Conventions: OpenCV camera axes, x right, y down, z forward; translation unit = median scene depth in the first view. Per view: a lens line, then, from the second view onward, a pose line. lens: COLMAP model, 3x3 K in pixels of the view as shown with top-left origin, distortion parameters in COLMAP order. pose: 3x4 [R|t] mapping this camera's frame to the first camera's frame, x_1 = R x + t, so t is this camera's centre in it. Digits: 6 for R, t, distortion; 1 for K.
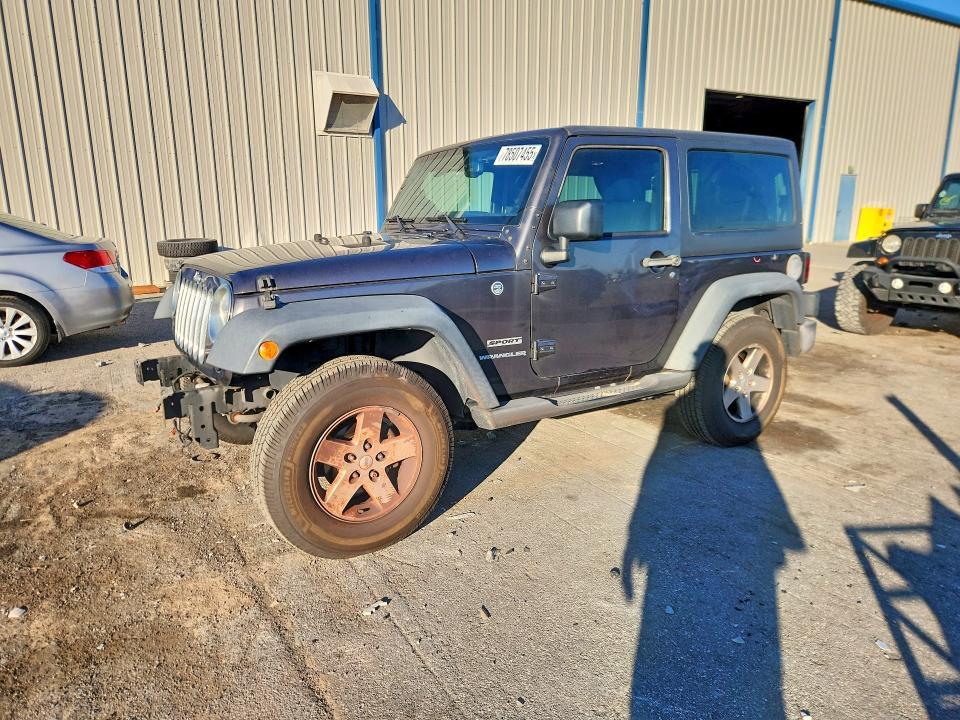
lens RADIAL K [[653.0, 0, 480.0], [0, 653.0, 360.0], [0, 0, 1]] dist [0.062578, -0.049728]
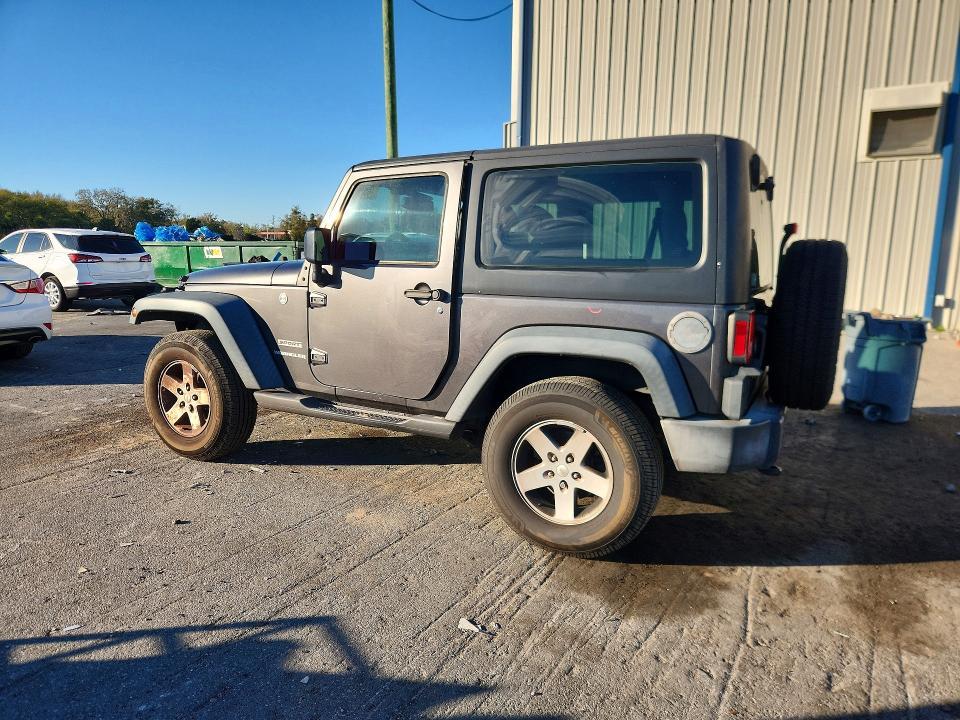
lens RADIAL K [[671.0, 0, 480.0], [0, 671.0, 360.0], [0, 0, 1]] dist [0.024755, -0.002230]
pose [[0.461789, 0.155017, -0.873339, 1.368411], [-0.209361, 0.975838, 0.062508, -0.157645], [0.861928, 0.153978, 0.483086, 0.732133]]
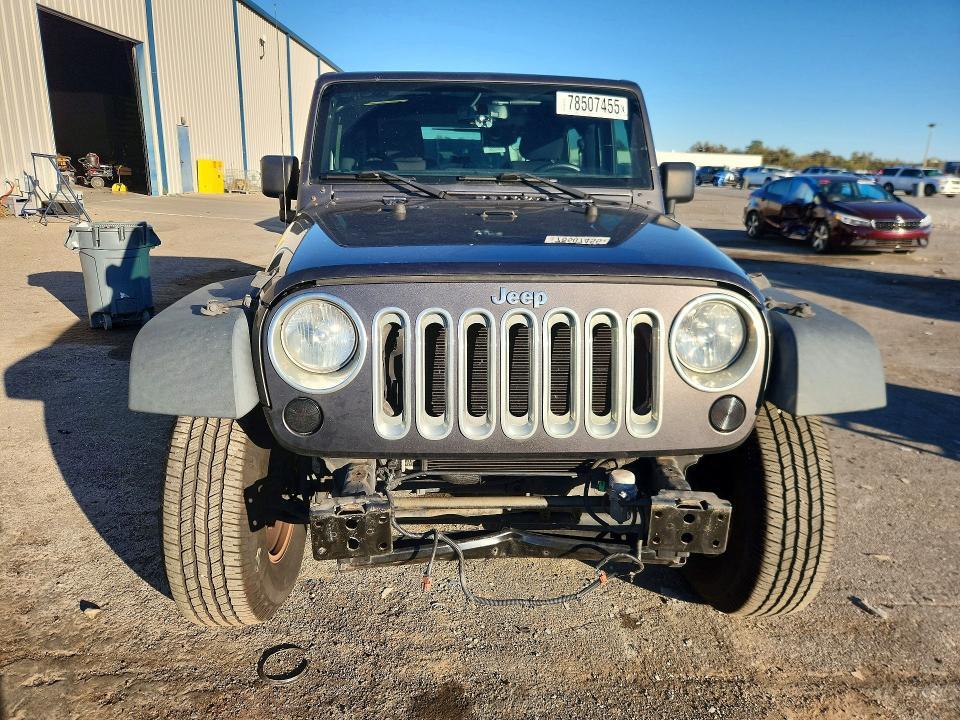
lens RADIAL K [[653.0, 0, 480.0], [0, 653.0, 360.0], [0, 0, 1]] dist [0.062578, -0.049728]
pose [[0.500283, -0.233536, 0.833773, -0.910907], [0.173286, 0.970463, 0.167847, -0.175116], [-0.848345, 0.060510, 0.525975, 0.764283]]
